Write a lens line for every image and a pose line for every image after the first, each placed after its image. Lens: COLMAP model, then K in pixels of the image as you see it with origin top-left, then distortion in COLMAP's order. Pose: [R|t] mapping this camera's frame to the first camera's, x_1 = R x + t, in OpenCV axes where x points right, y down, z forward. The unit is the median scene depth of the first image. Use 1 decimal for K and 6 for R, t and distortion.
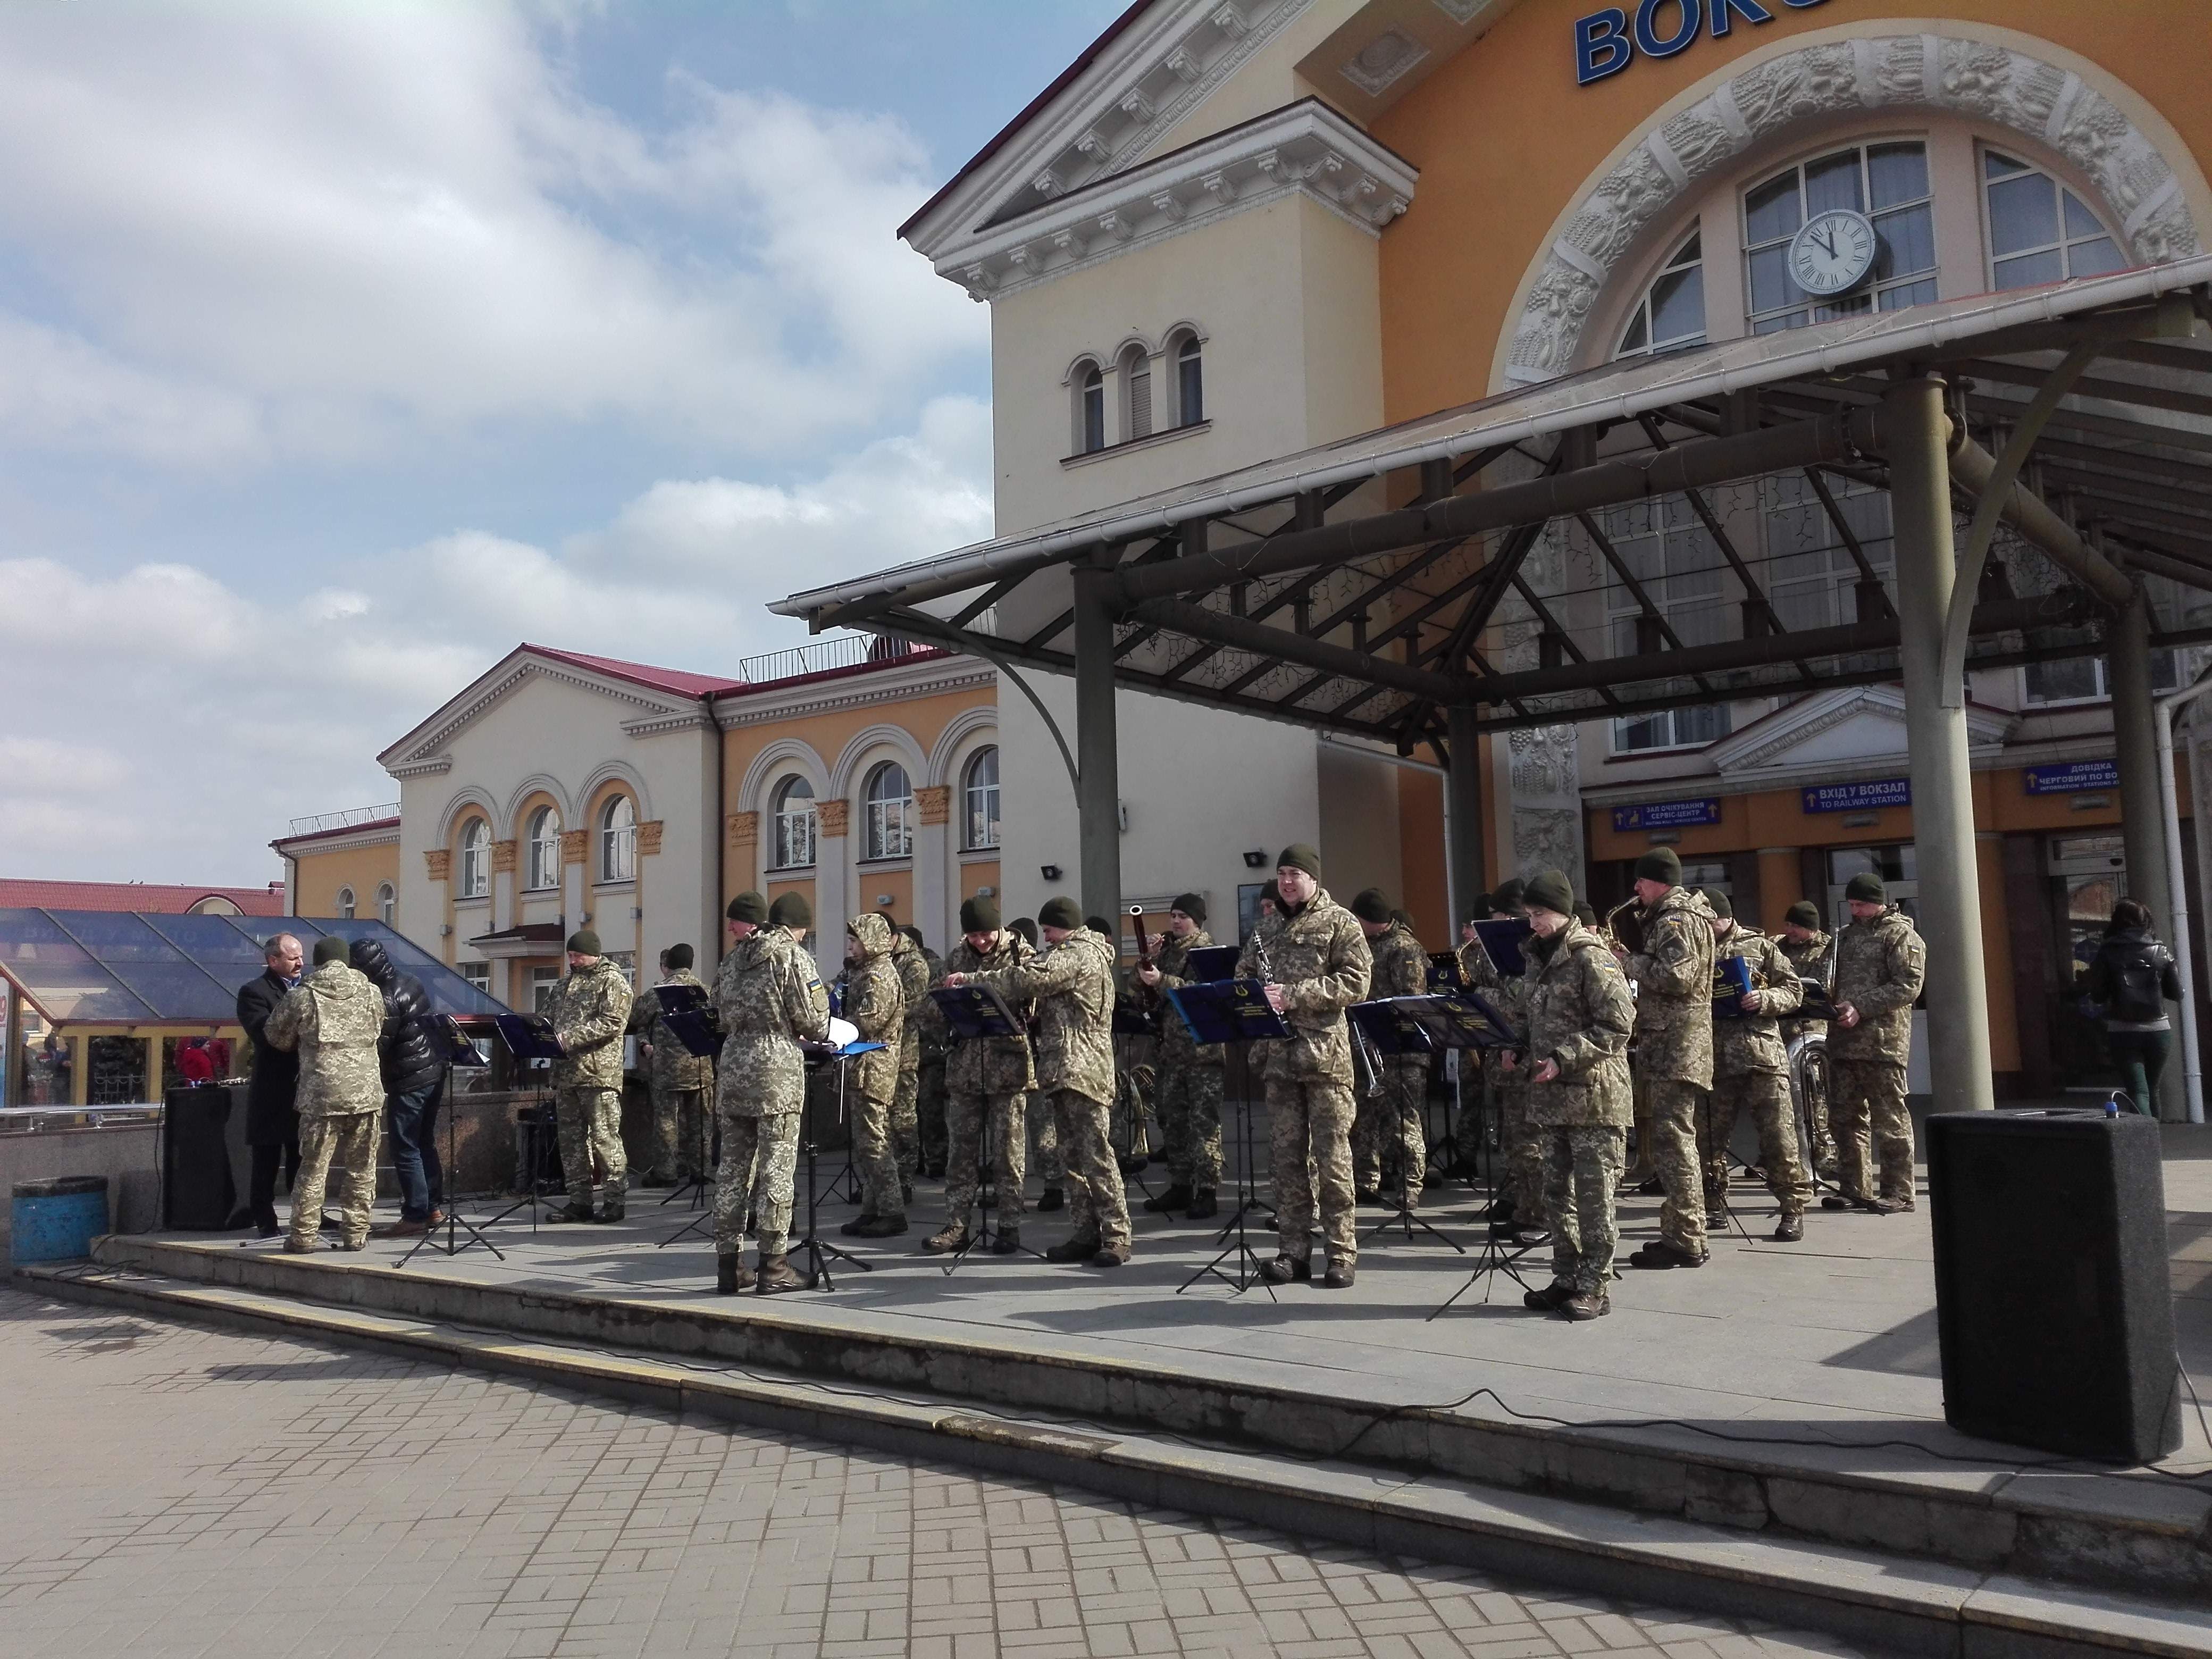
lens RADIAL K [[1768.8, 0, 1133.0], [0, 1768.8, 826.5], [0, 0, 1]] dist [0.097945, -0.185712]
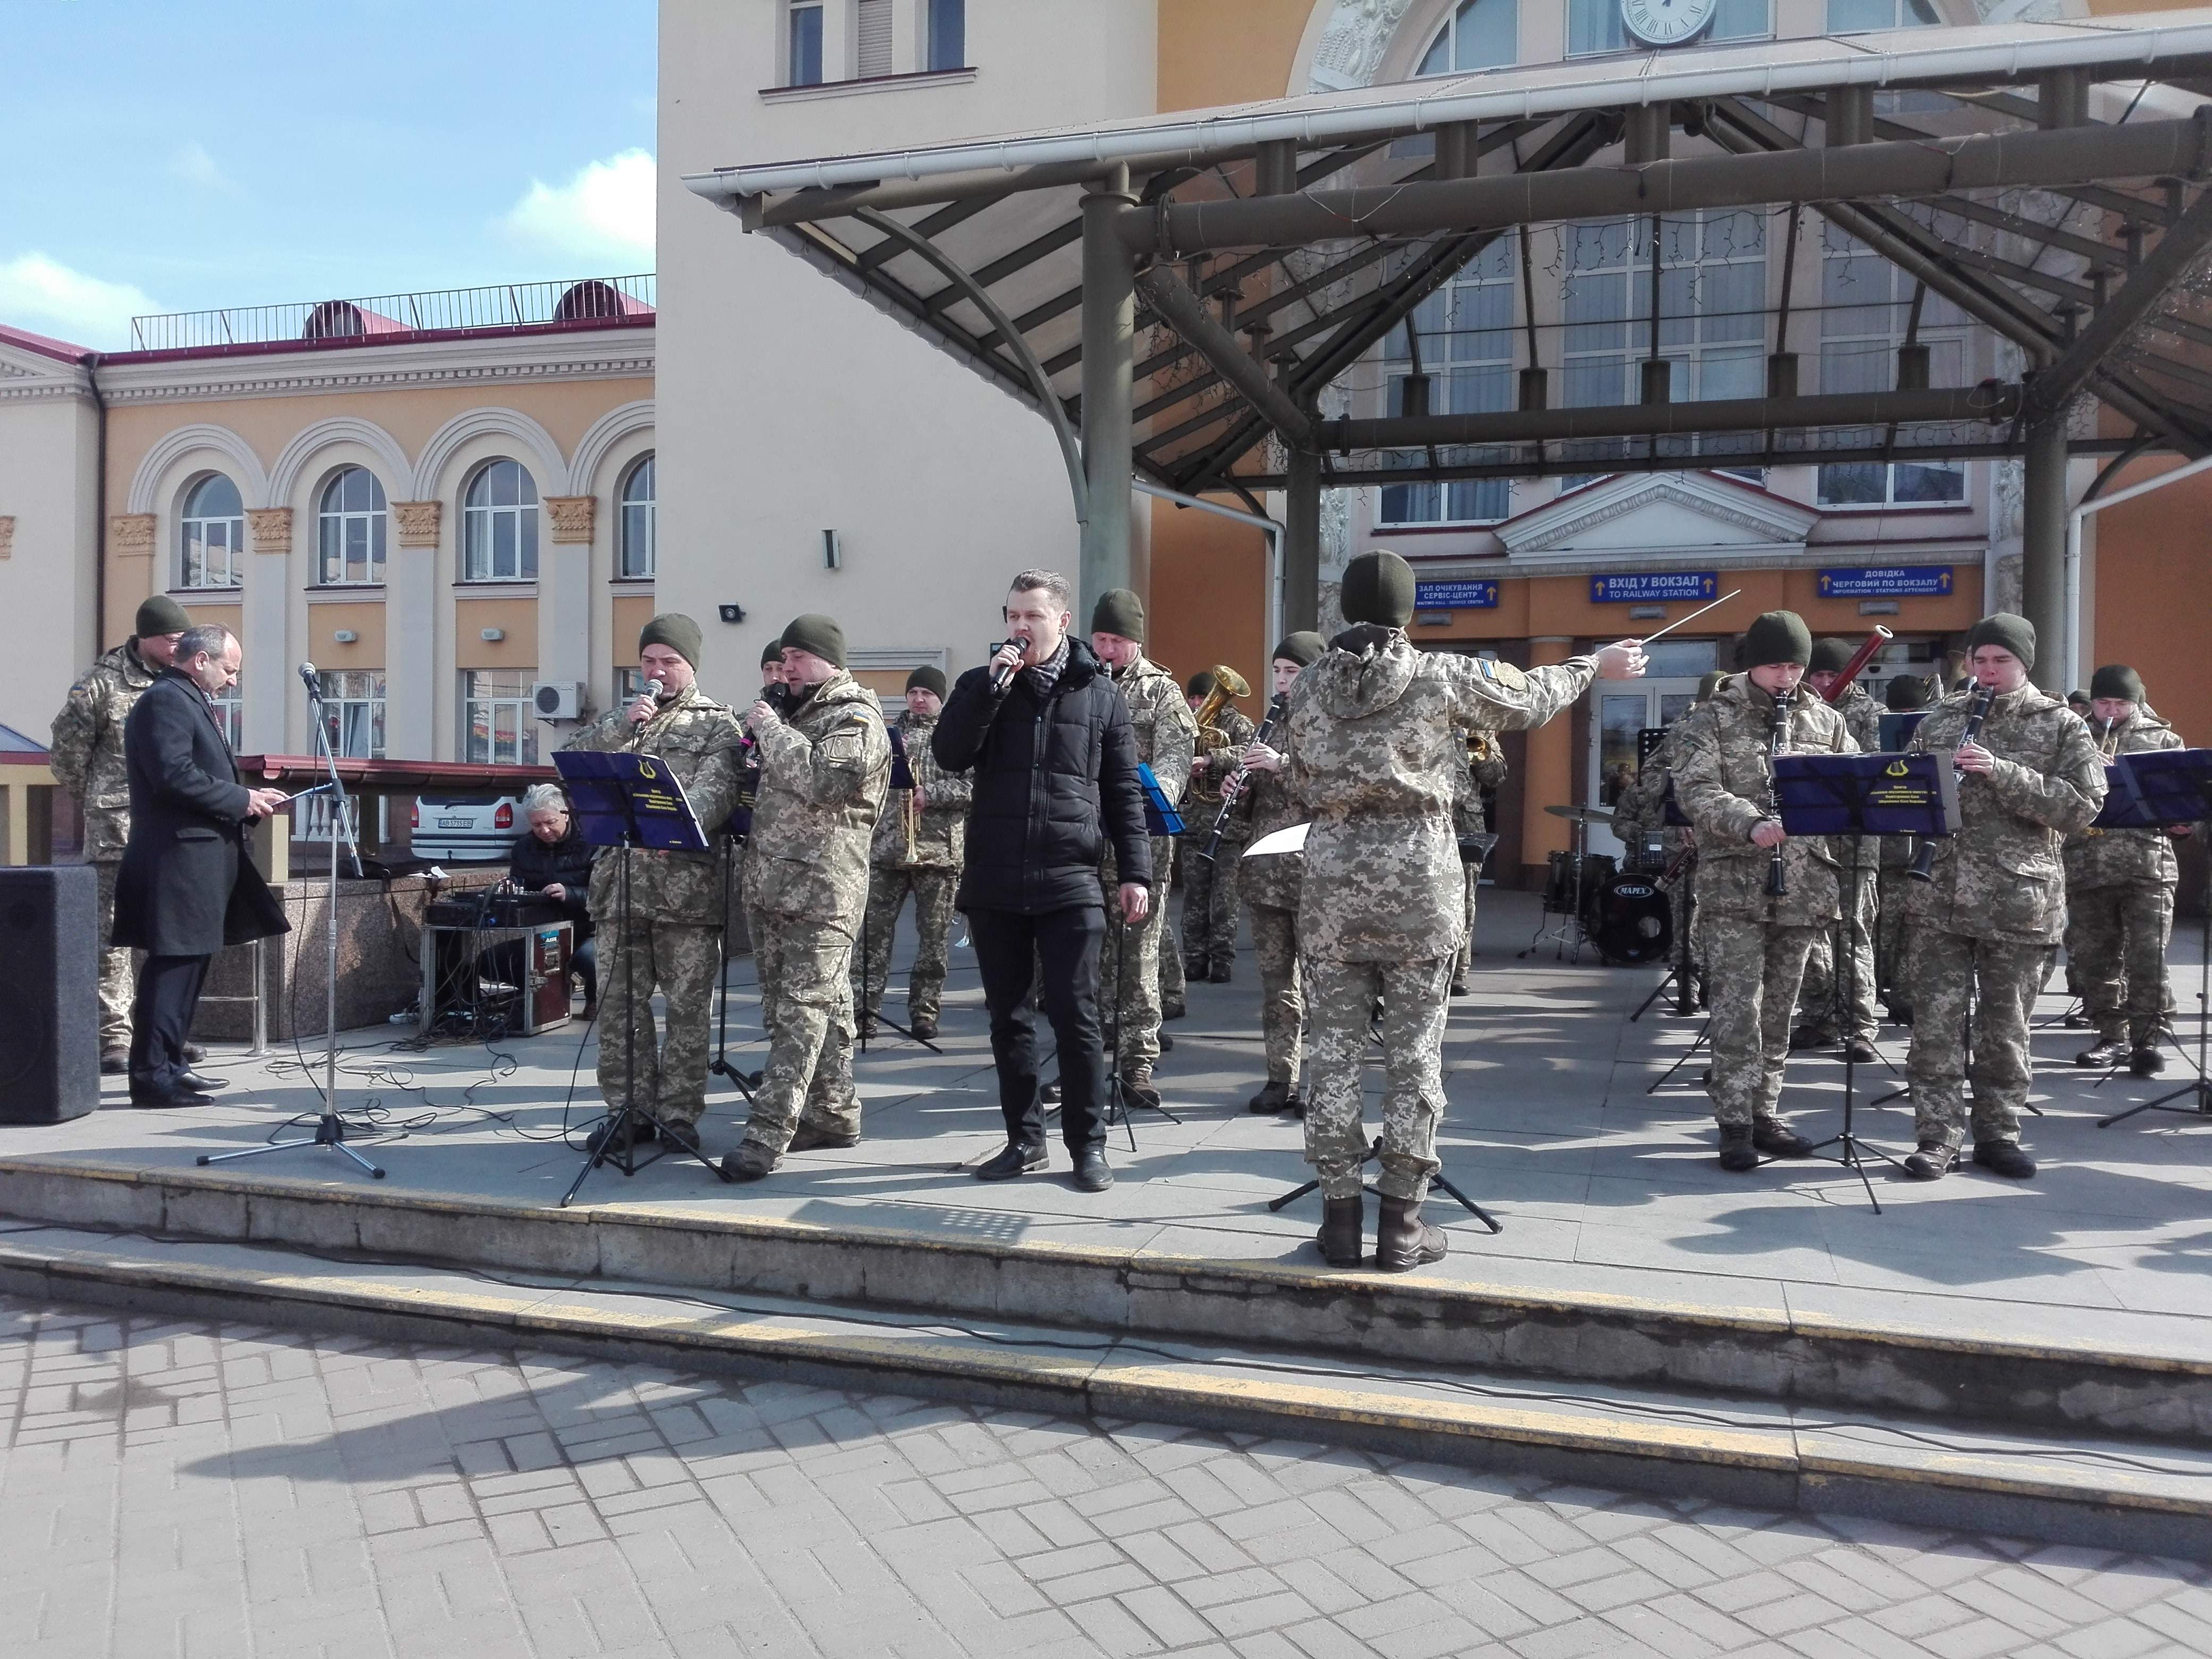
lens RADIAL K [[1772.4, 0, 1106.0], [0, 1772.4, 829.5], [0, 0, 1]] dist [0.108415, -0.209443]
pose [[0.932098, 0.022727, 0.361492, -0.206679], [-0.068168, 0.991202, 0.113453, 0.021973], [-0.355734, -0.130391, 0.925447, 0.184334]]
